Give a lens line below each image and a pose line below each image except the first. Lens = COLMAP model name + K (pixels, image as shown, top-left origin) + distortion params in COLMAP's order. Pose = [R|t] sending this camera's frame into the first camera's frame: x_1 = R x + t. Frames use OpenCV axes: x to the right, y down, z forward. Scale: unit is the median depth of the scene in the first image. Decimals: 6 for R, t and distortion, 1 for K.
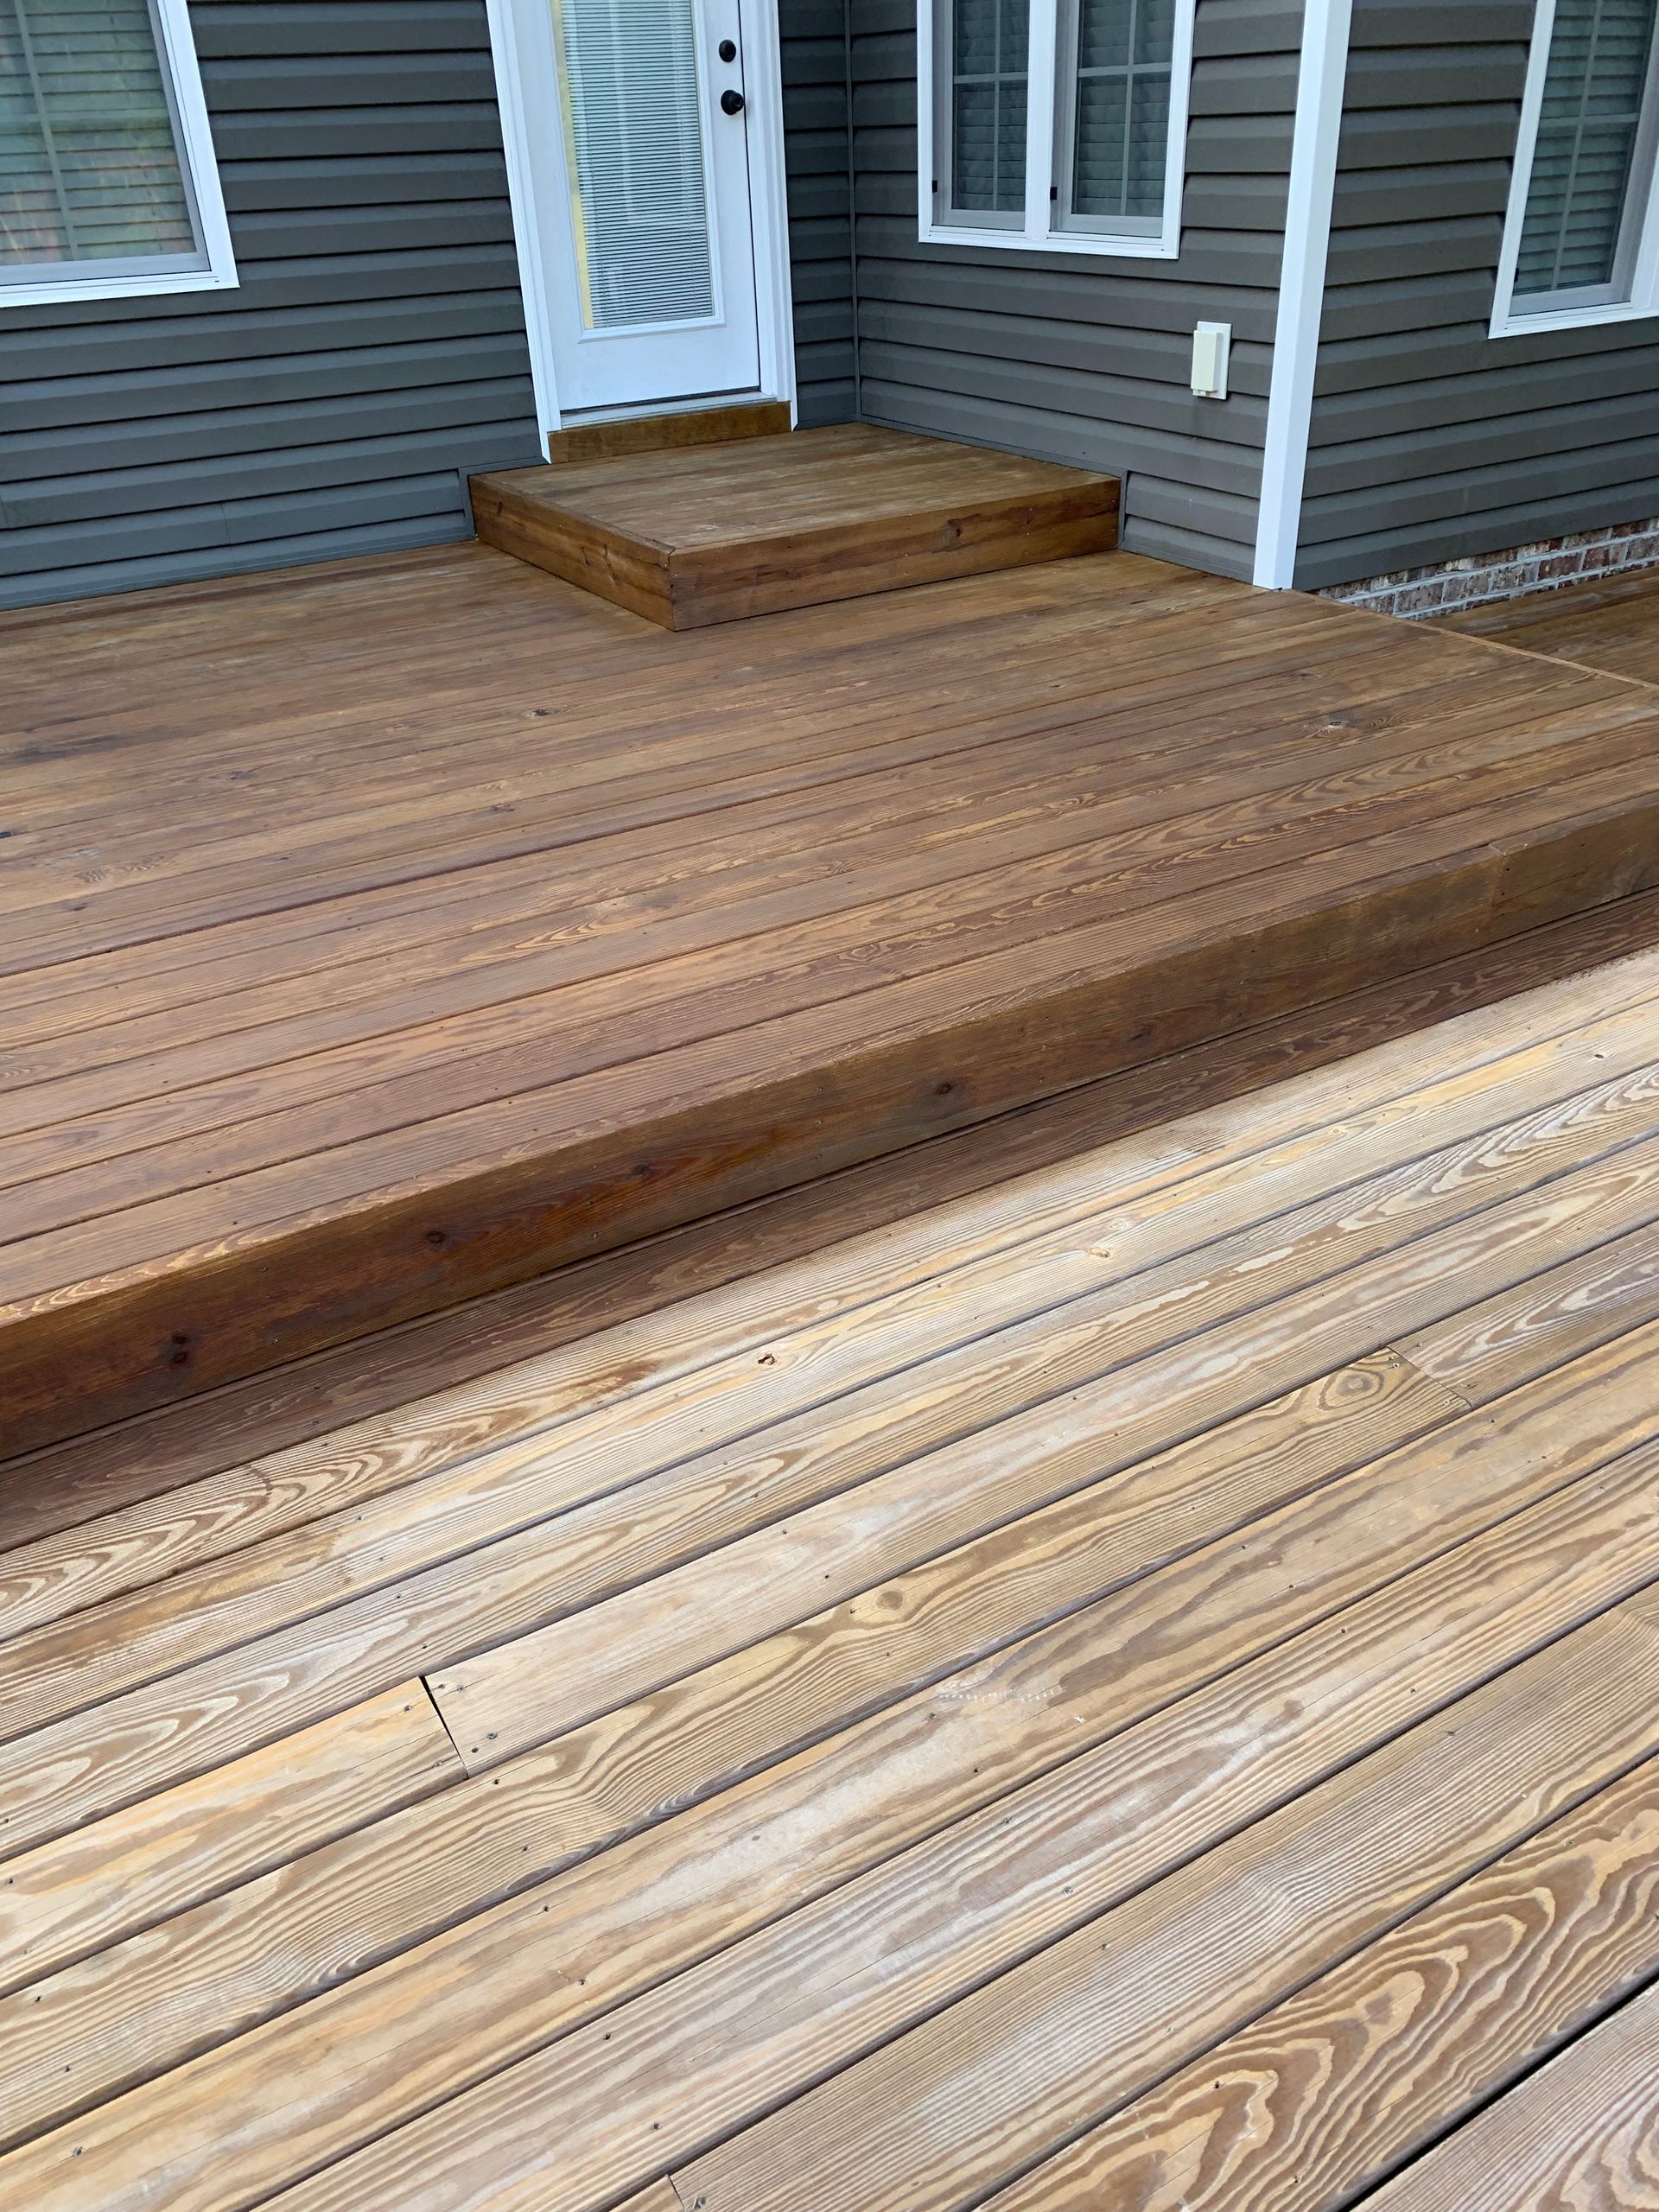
lens RADIAL K [[1691.3, 0, 828.2], [0, 1691.3, 1129.0], [0, 0, 1]] dist [0.050637, -0.054021]
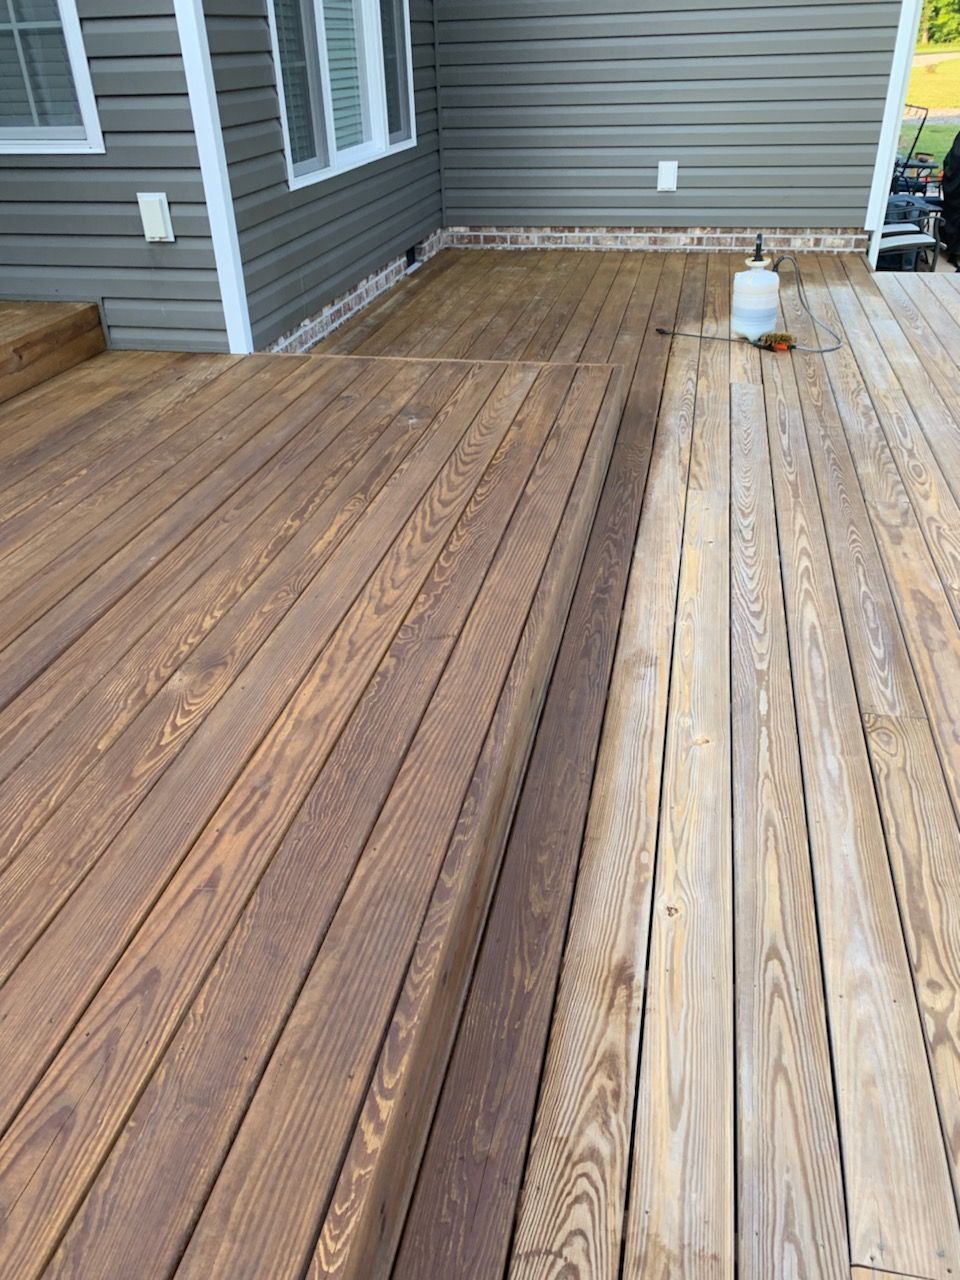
lens RADIAL K [[965.5, 0, 480.0], [0, 965.5, 640.0], [0, 0, 1]] dist [0.028019, -0.035529]
pose [[0.670254, -0.371209, 0.642622, -0.371297], [0.380041, 0.915442, 0.132420, -0.150804], [-0.637439, 0.155468, 0.754654, 0.304302]]
